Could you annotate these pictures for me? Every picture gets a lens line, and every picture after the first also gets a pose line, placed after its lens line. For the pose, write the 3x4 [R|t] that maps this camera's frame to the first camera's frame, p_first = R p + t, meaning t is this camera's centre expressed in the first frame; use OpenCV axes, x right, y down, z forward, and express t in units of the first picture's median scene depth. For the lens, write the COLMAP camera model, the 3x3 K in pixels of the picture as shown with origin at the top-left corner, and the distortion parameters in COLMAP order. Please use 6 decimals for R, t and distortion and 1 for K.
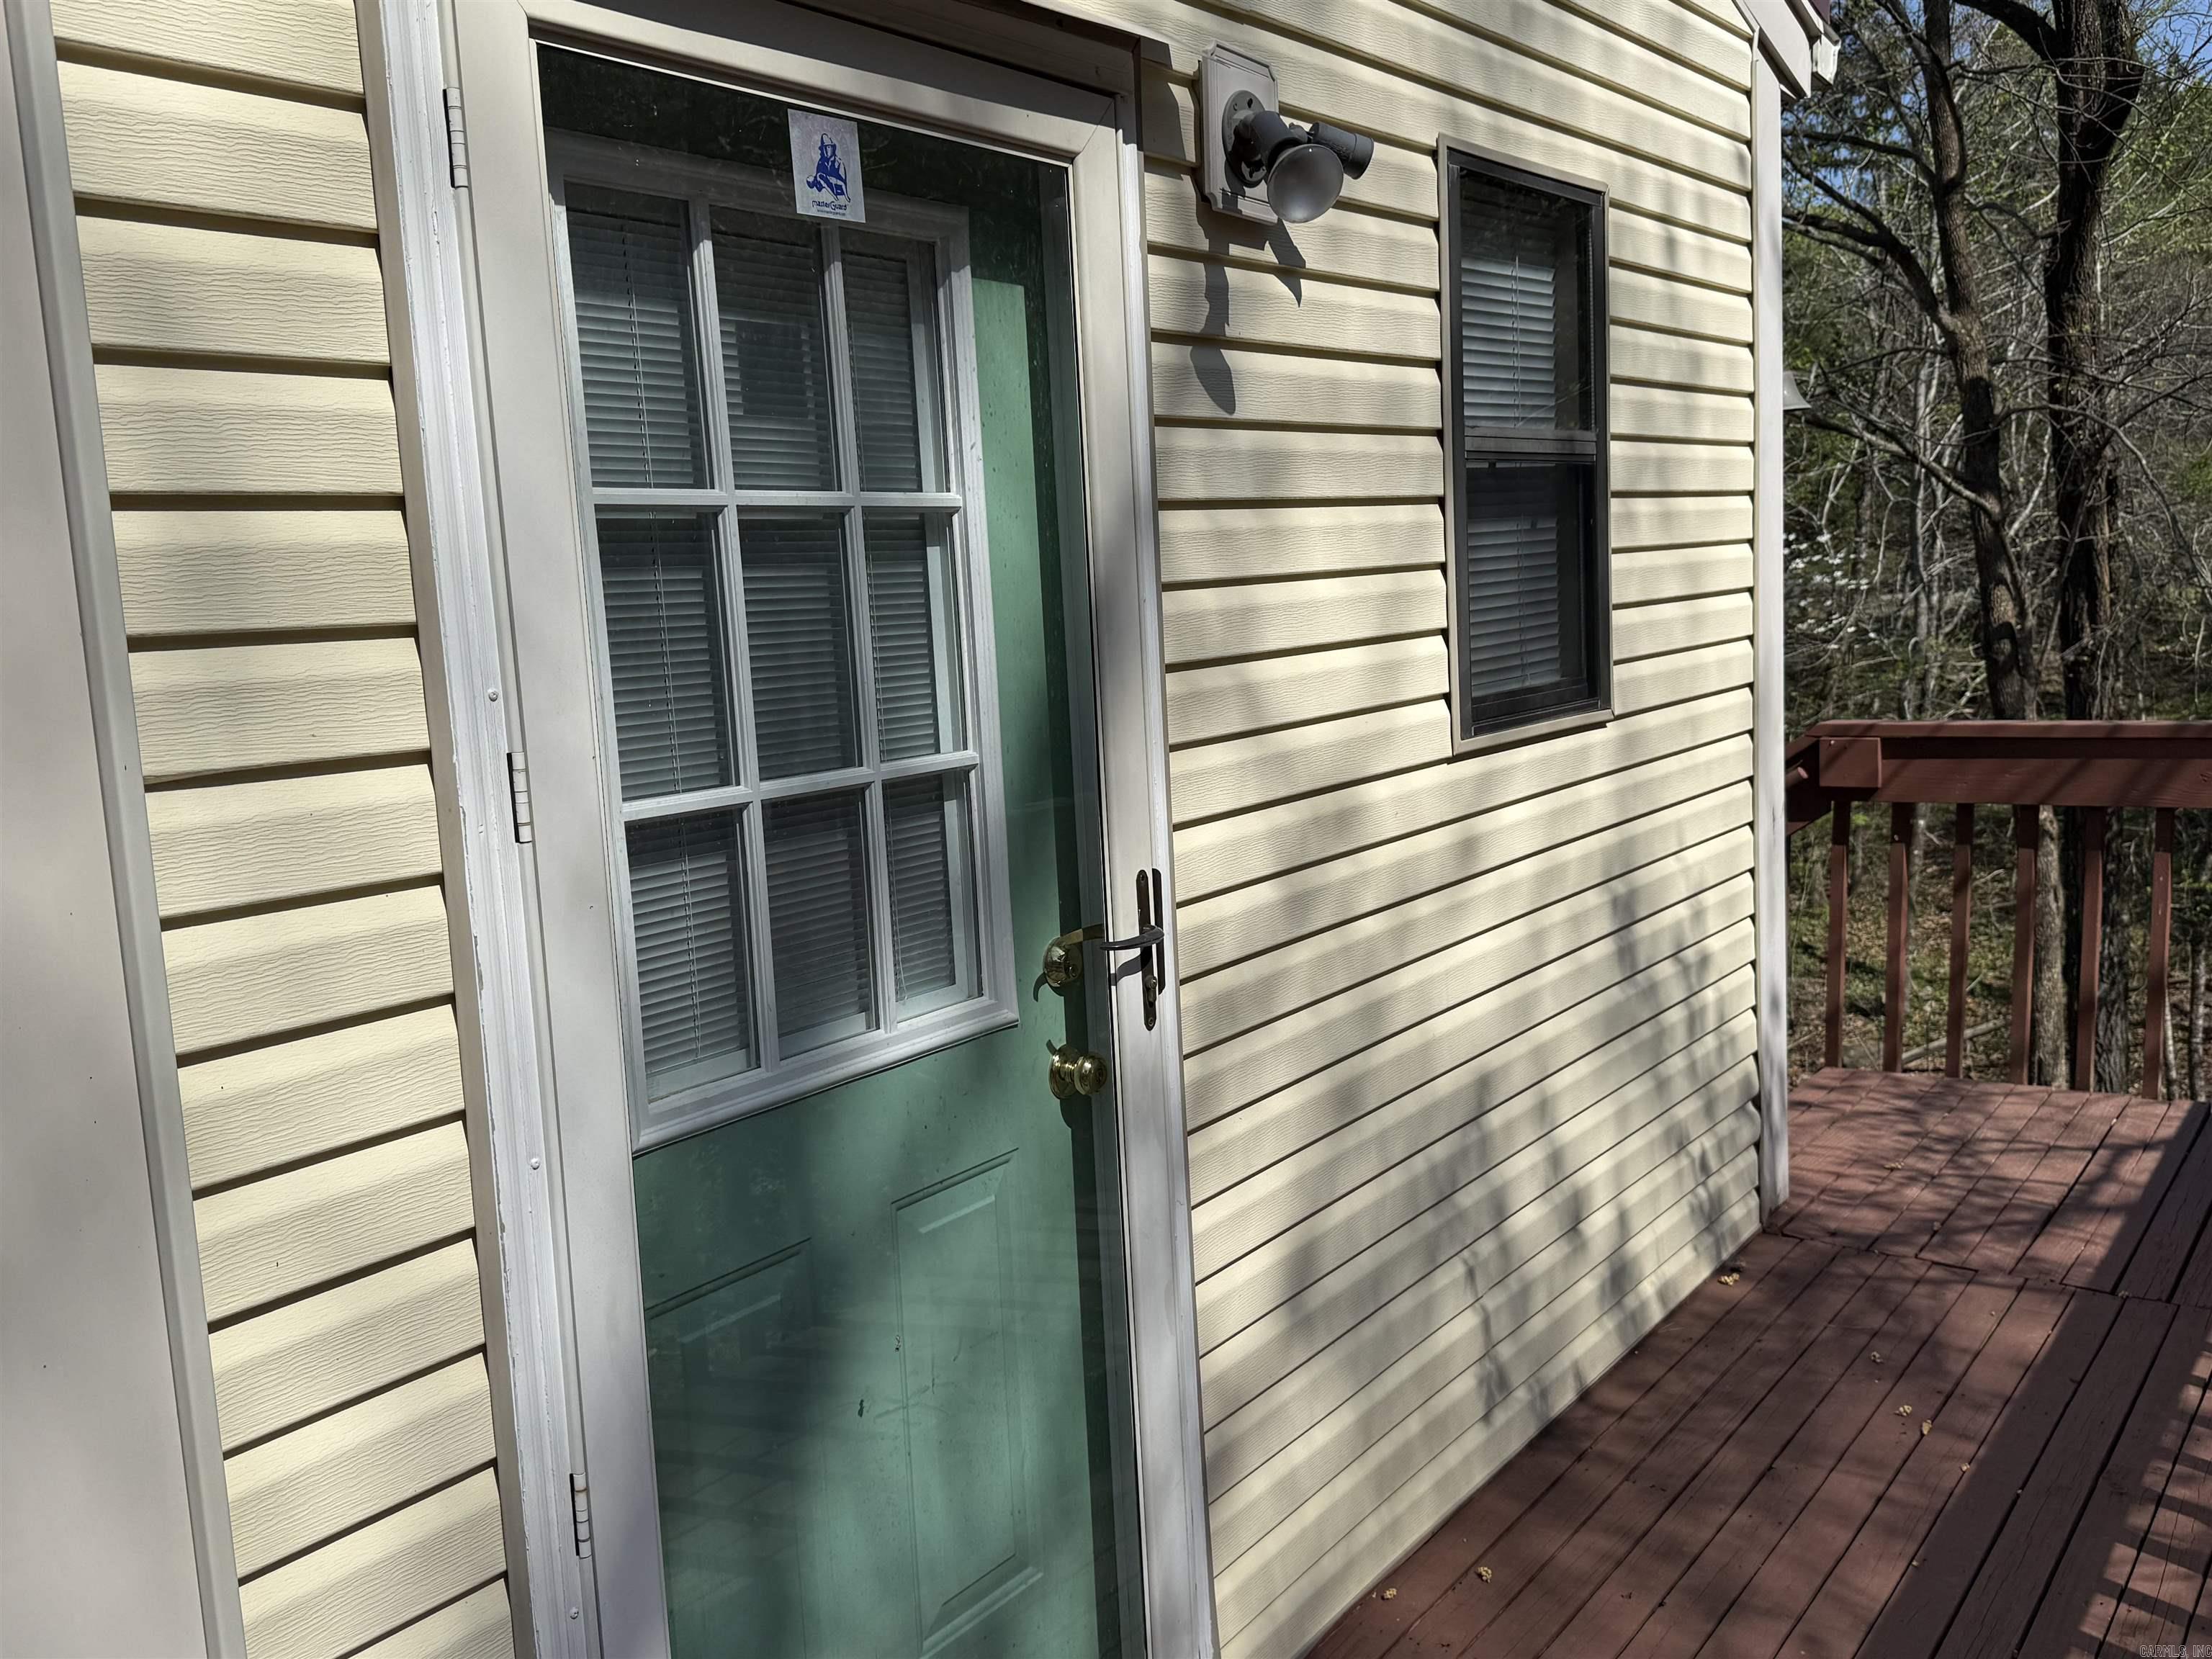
lens RADIAL K [[1967.3, 0, 1108.0], [0, 1967.3, 843.8], [0, 0, 1]] dist [0.060143, -0.009210]
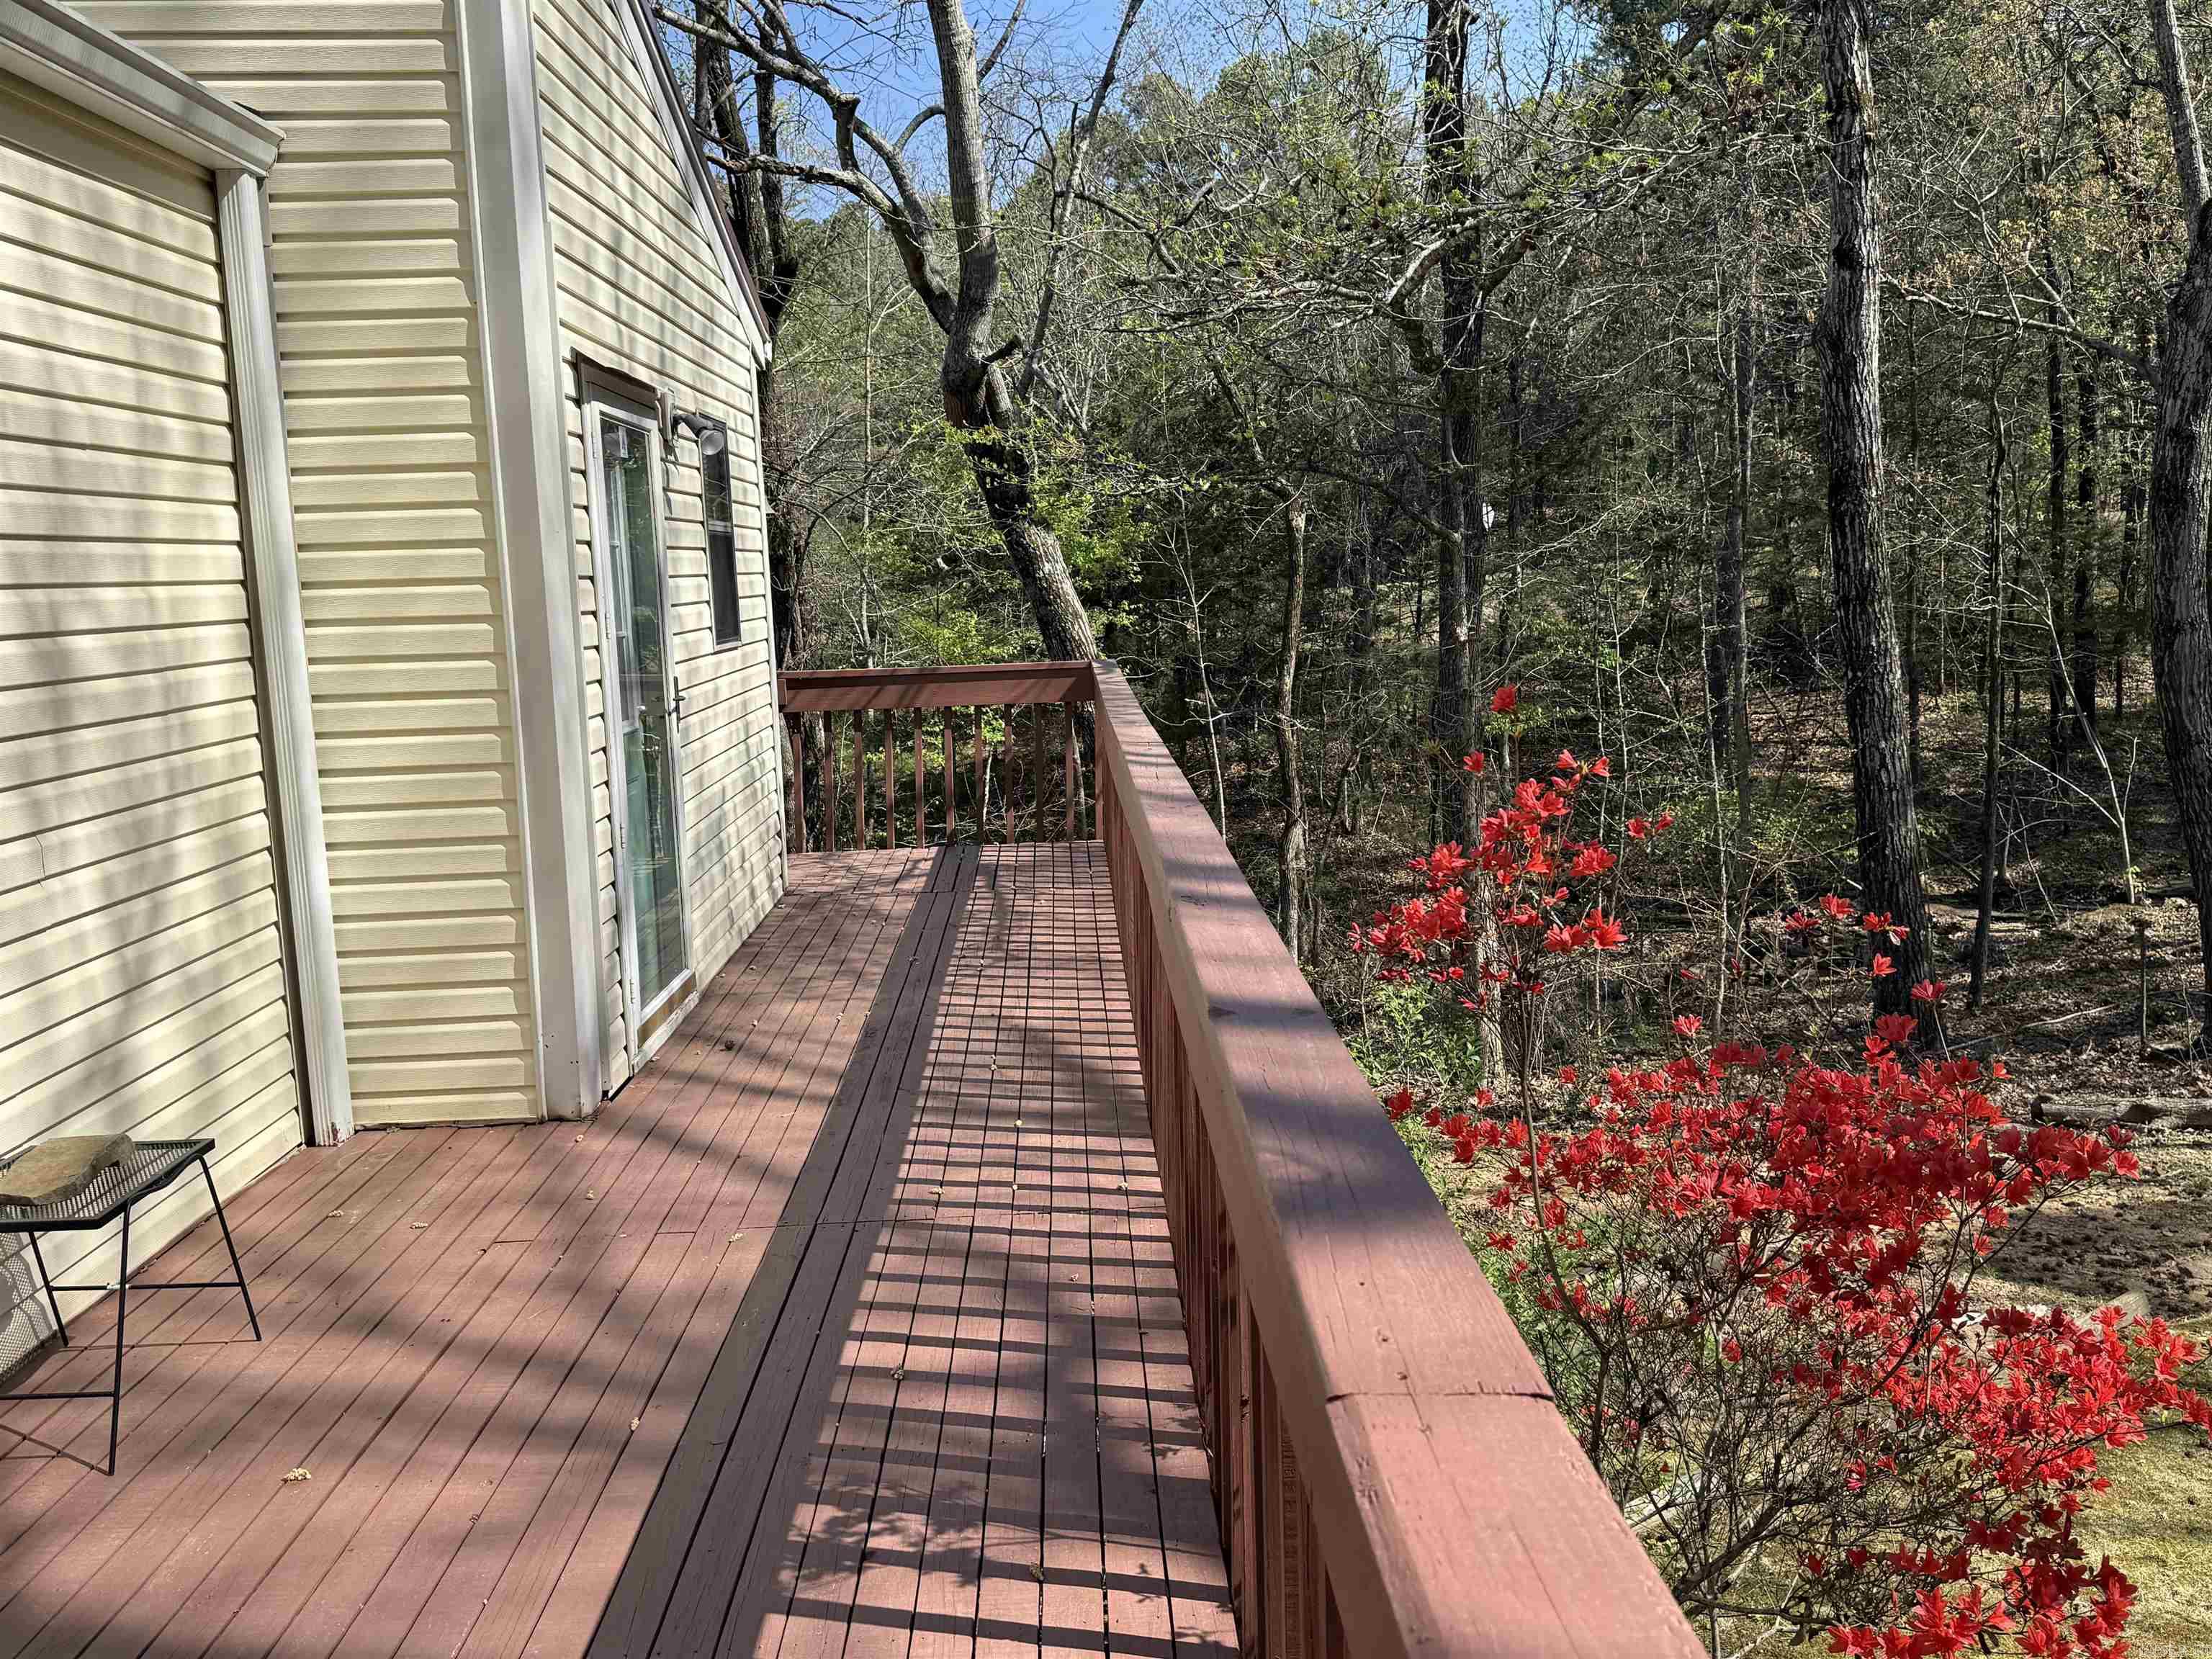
lens RADIAL K [[1967.3, 0, 1108.0], [0, 1967.3, 843.8], [0, 0, 1]] dist [0.060143, -0.009210]
pose [[0.798545, -0.058470, 0.599089, -0.718894], [0.072795, 0.997347, 0.000309, 0.178261], [-0.597518, 0.043364, 0.800682, -0.989296]]
